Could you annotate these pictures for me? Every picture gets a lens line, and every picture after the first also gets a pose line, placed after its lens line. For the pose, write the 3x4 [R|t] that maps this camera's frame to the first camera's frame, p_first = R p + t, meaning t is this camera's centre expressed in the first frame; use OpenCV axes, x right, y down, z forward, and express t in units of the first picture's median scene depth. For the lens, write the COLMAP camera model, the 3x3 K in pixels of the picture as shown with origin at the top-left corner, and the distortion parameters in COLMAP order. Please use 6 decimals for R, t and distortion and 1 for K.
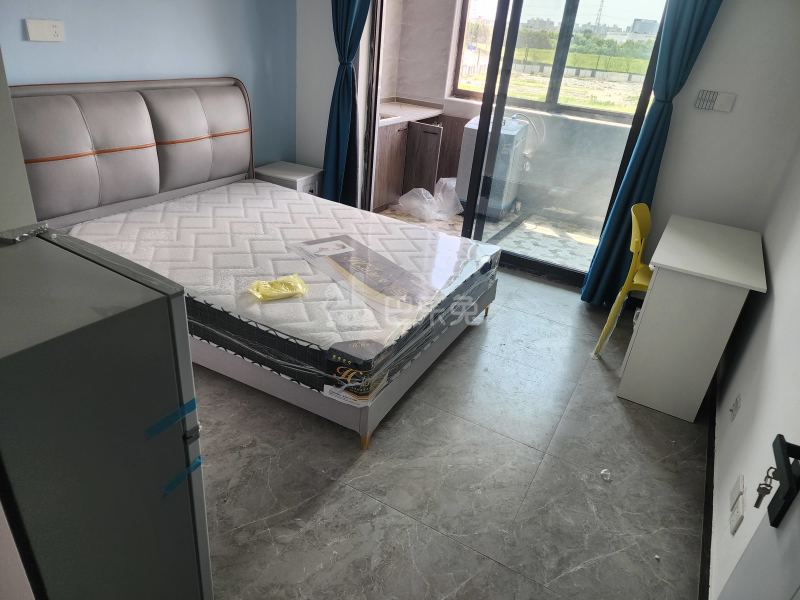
lens RADIAL K [[535.1, 0, 400.0], [0, 535.1, 300.0], [0, 0, 1]] dist [0.080745, -0.057771]
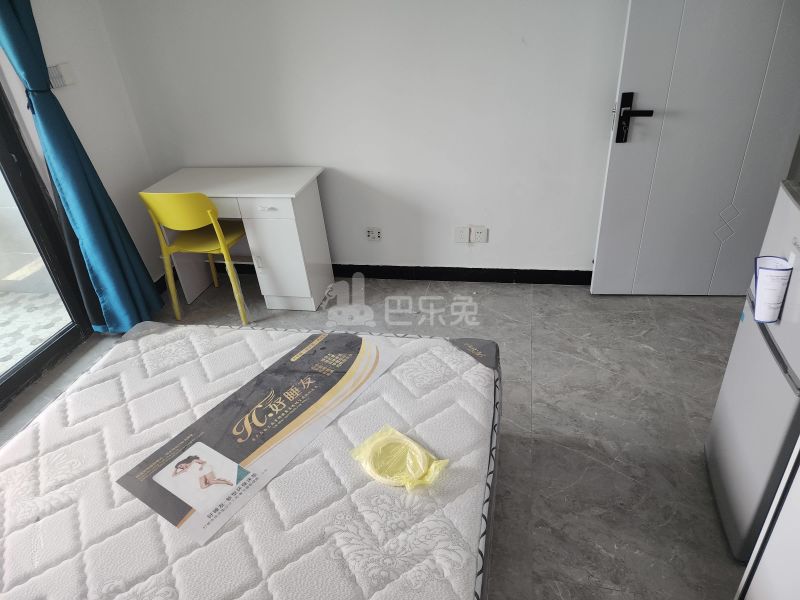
lens RADIAL K [[539.7, 0, 397.0], [0, 539.7, 299.3], [0, 0, 1]] dist [0.084257, -0.075259]
pose [[-0.295768, -0.546814, 0.783273, -0.507586], [0.485841, 0.619880, 0.616204, -0.433889], [-0.822484, 0.562799, 0.082324, 0.683457]]
